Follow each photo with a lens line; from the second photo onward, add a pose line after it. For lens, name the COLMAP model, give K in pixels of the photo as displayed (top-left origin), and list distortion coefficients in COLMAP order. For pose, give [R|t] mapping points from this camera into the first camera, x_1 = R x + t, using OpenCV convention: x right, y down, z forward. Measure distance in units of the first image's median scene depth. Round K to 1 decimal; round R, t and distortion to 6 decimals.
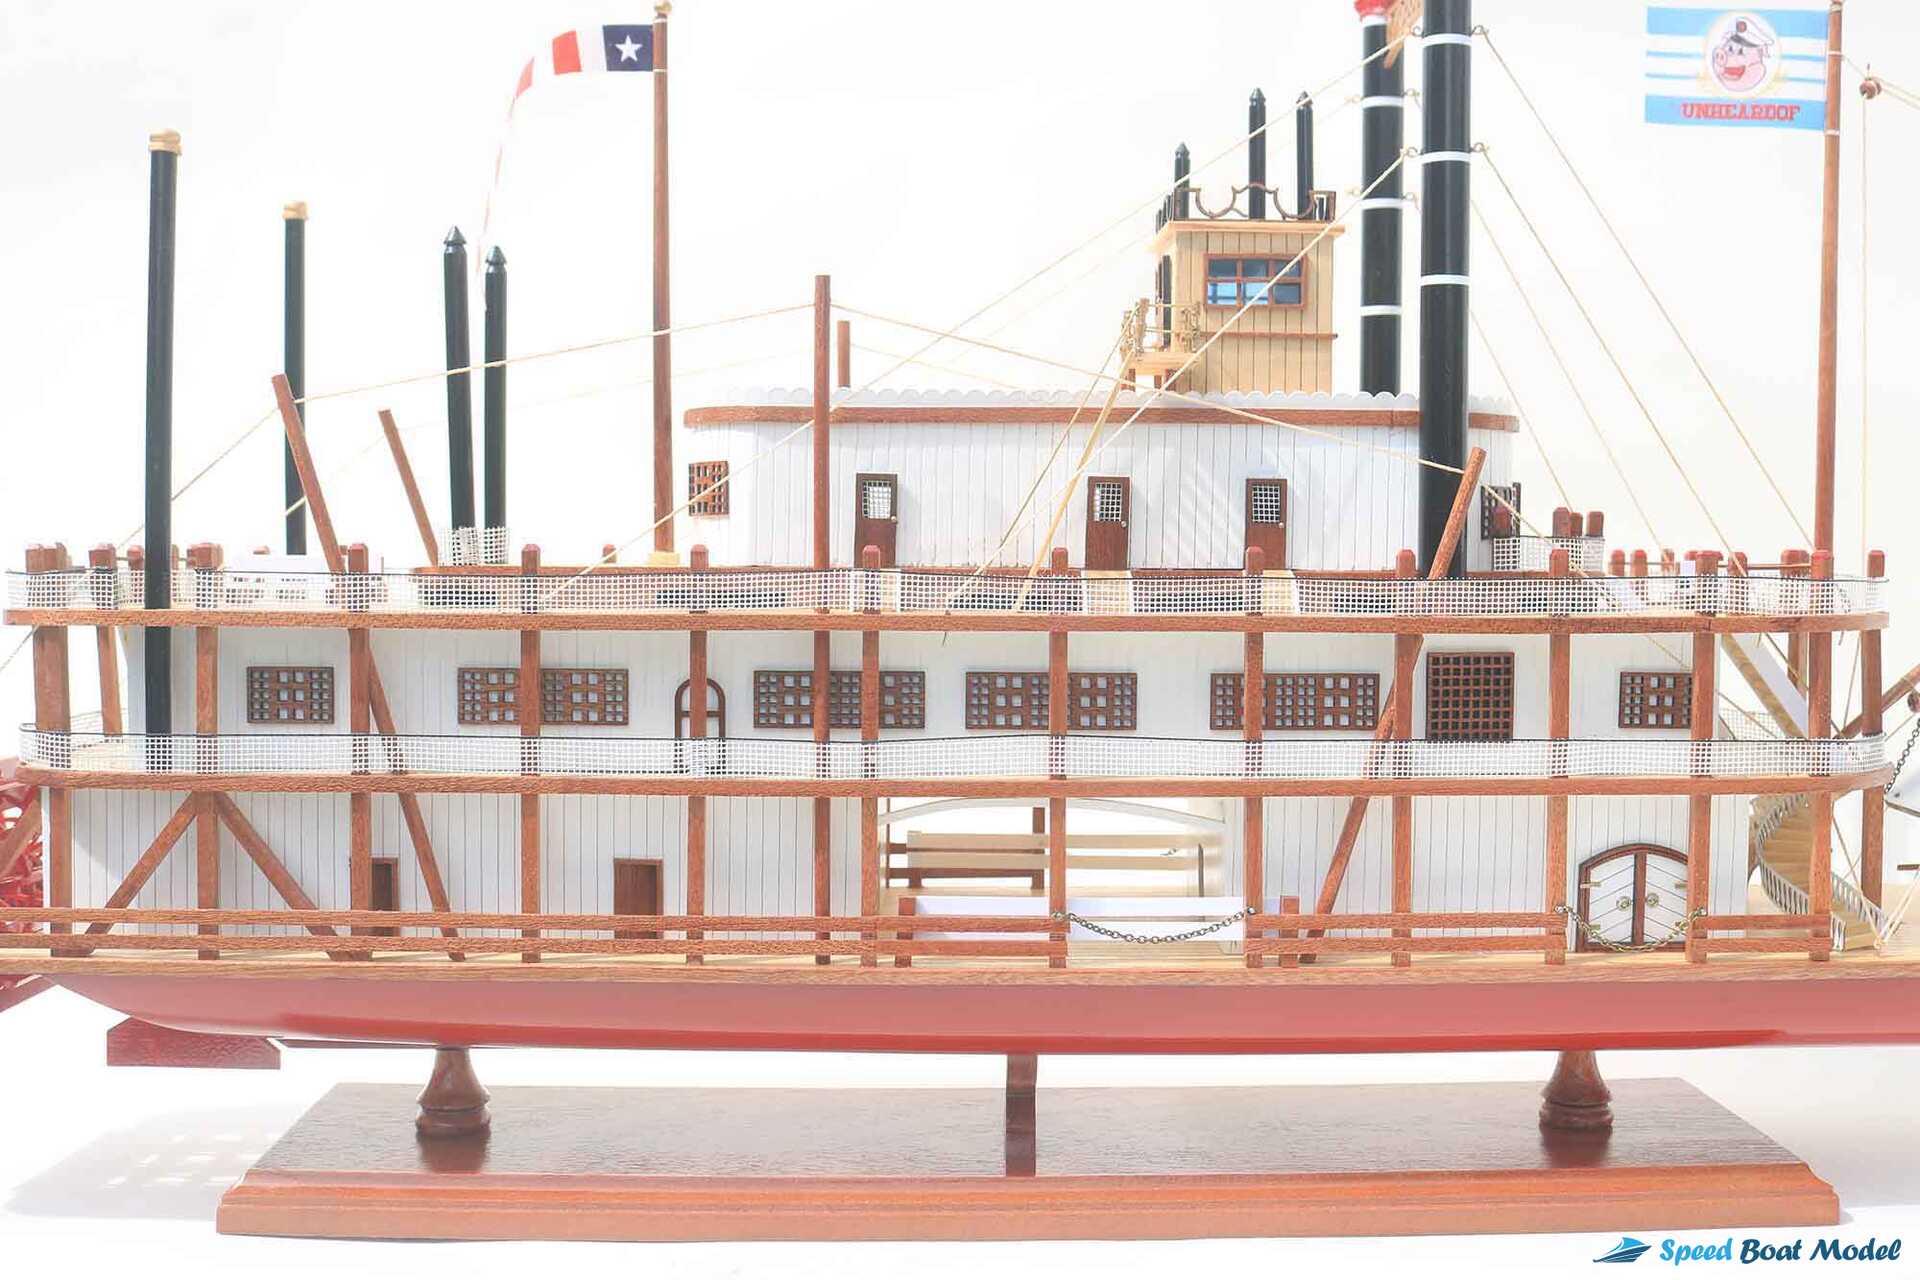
lens RADIAL K [[2077.0, 0, 938.3], [0, 2077.0, 638.8], [0, 0, 1]] dist [-0.134804, 0.133704]
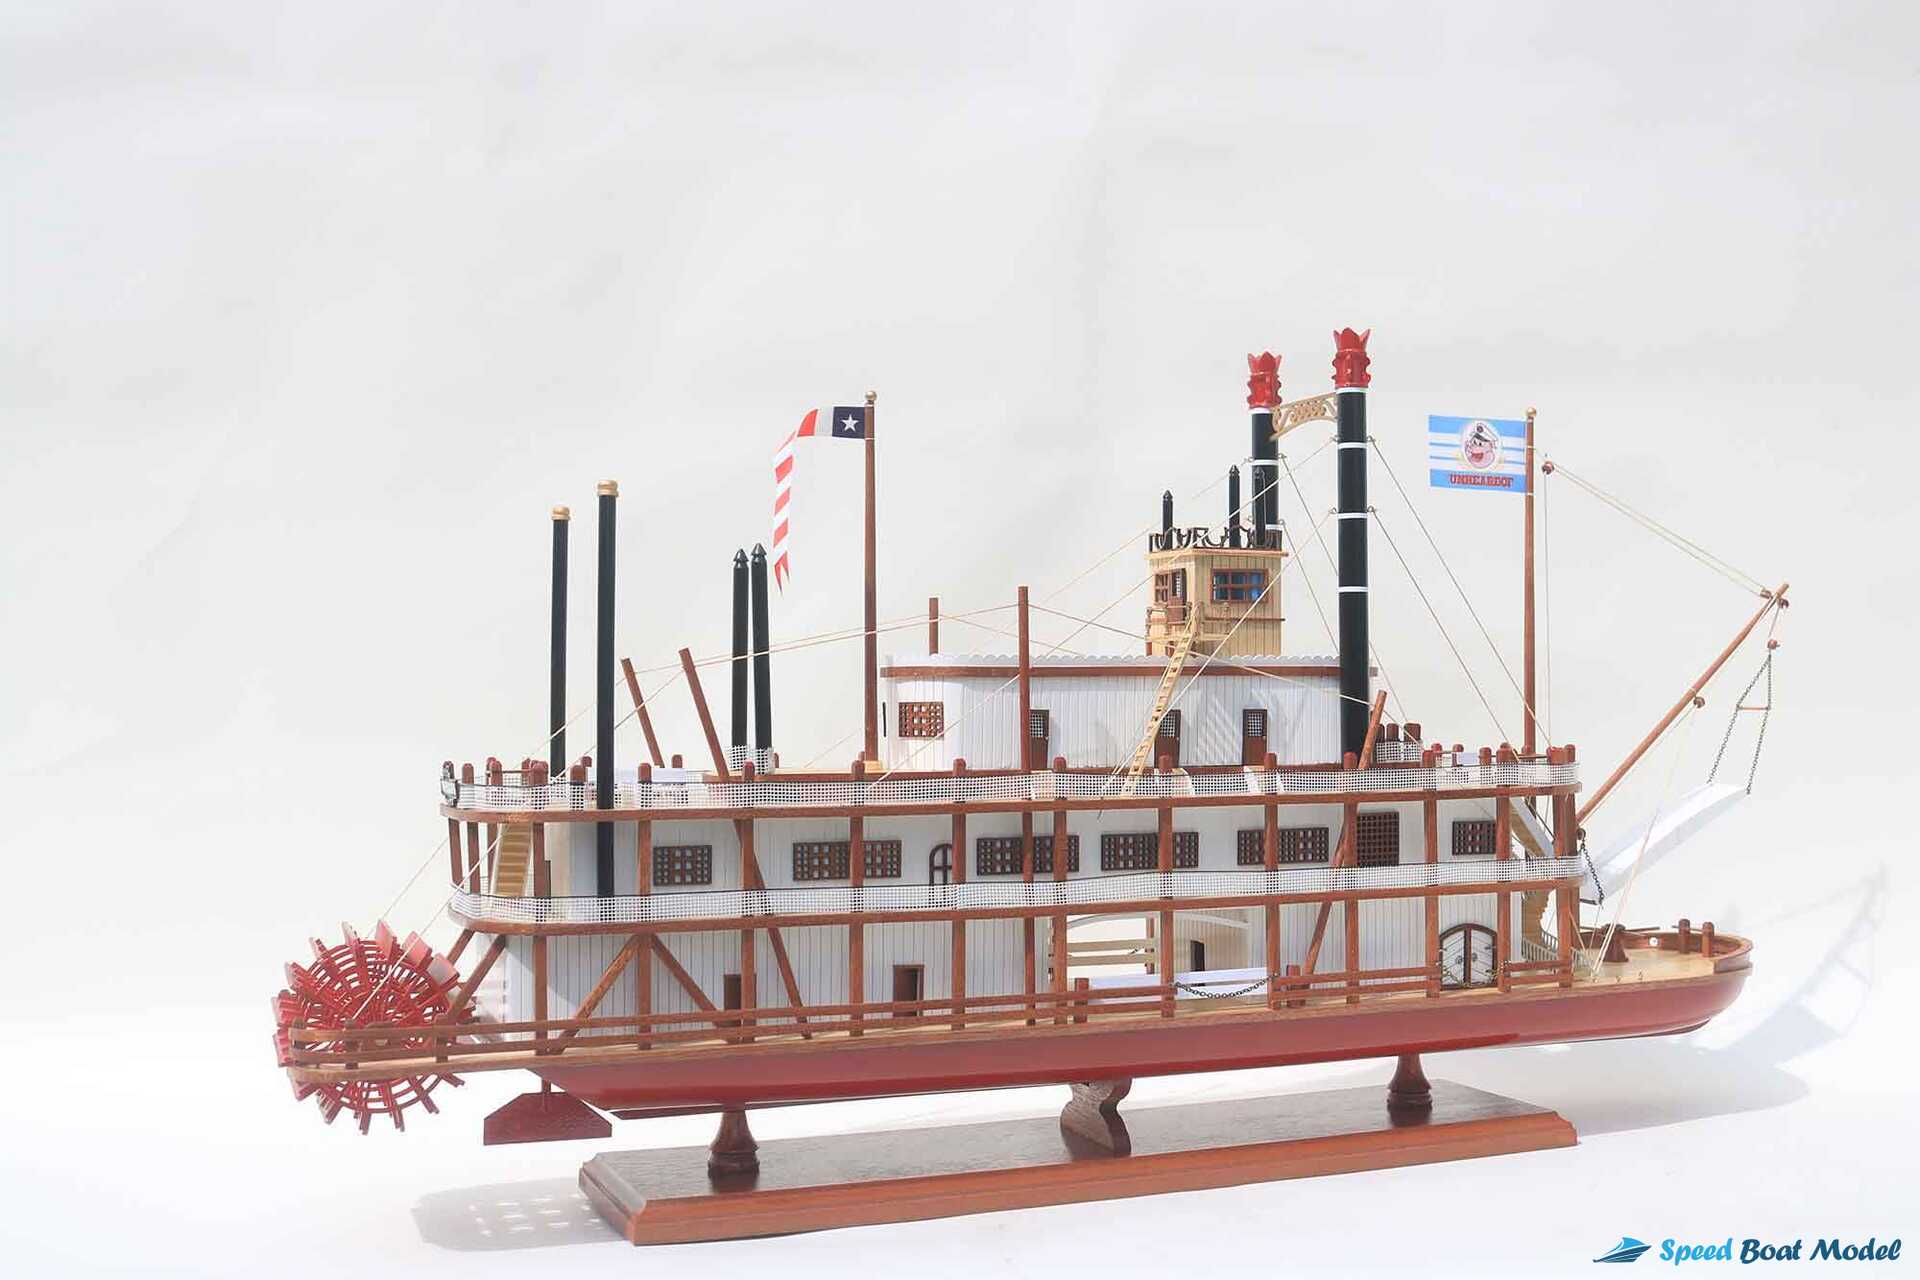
lens RADIAL K [[2120.2, 0, 926.1], [0, 2120.2, 635.8], [0, 0, 1]] dist [-0.130182, 0.223765]
pose [[0.939032, 0.000831, 0.343829, -0.667143], [0.023382, 0.997528, -0.066270, -0.031663], [-0.343034, 0.070269, 0.936691, -0.479317]]
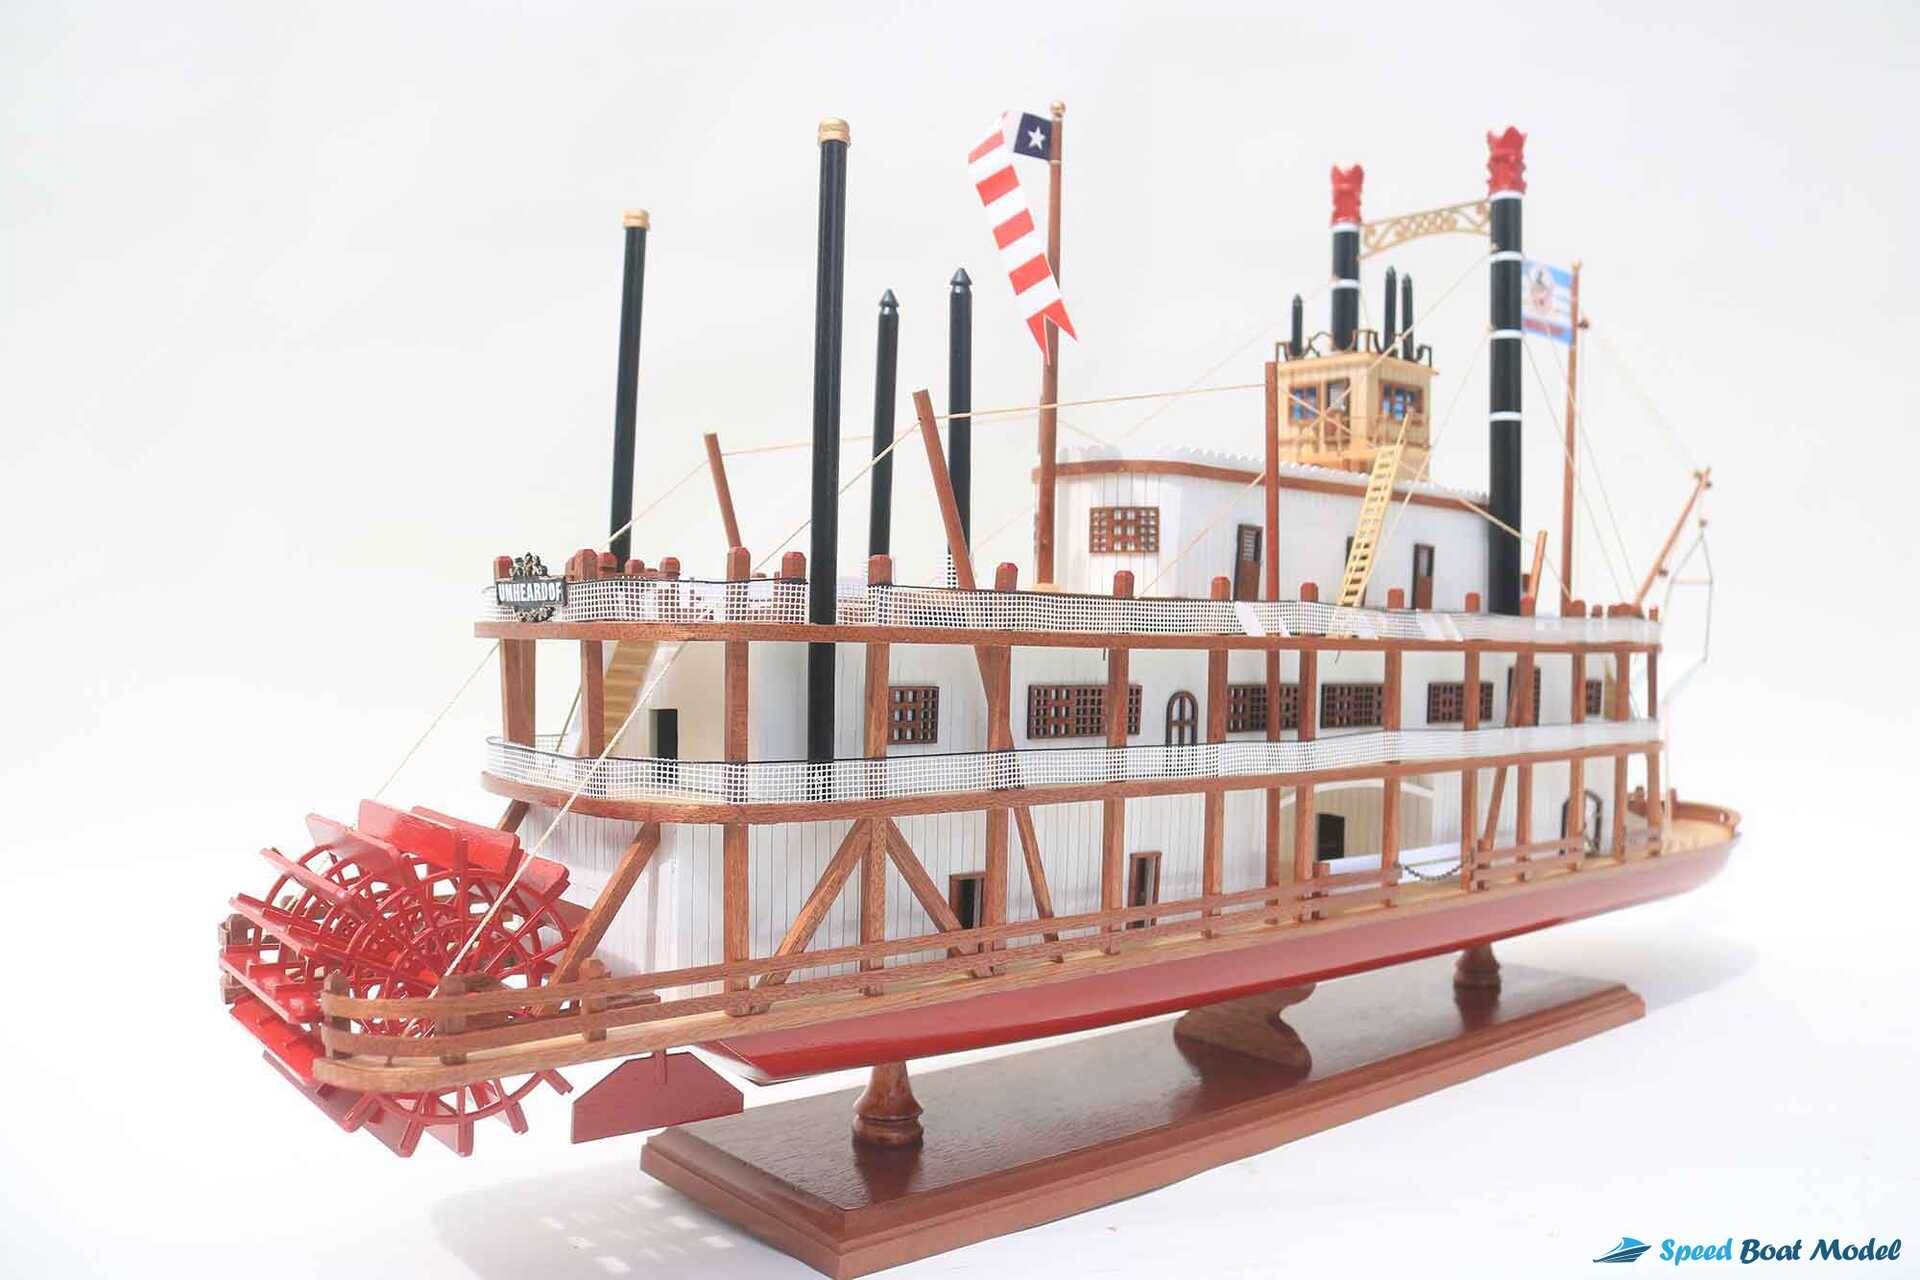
lens RADIAL K [[1570.4, 0, 960.2], [0, 1570.4, 611.1], [0, 0, 1]] dist [-0.147468, 0.079075]
pose [[0.769225, 0.020794, 0.638640, -0.768905], [0.007405, 0.999113, -0.041450, 0.009235], [-0.638936, 0.036614, 0.768388, 0.402469]]
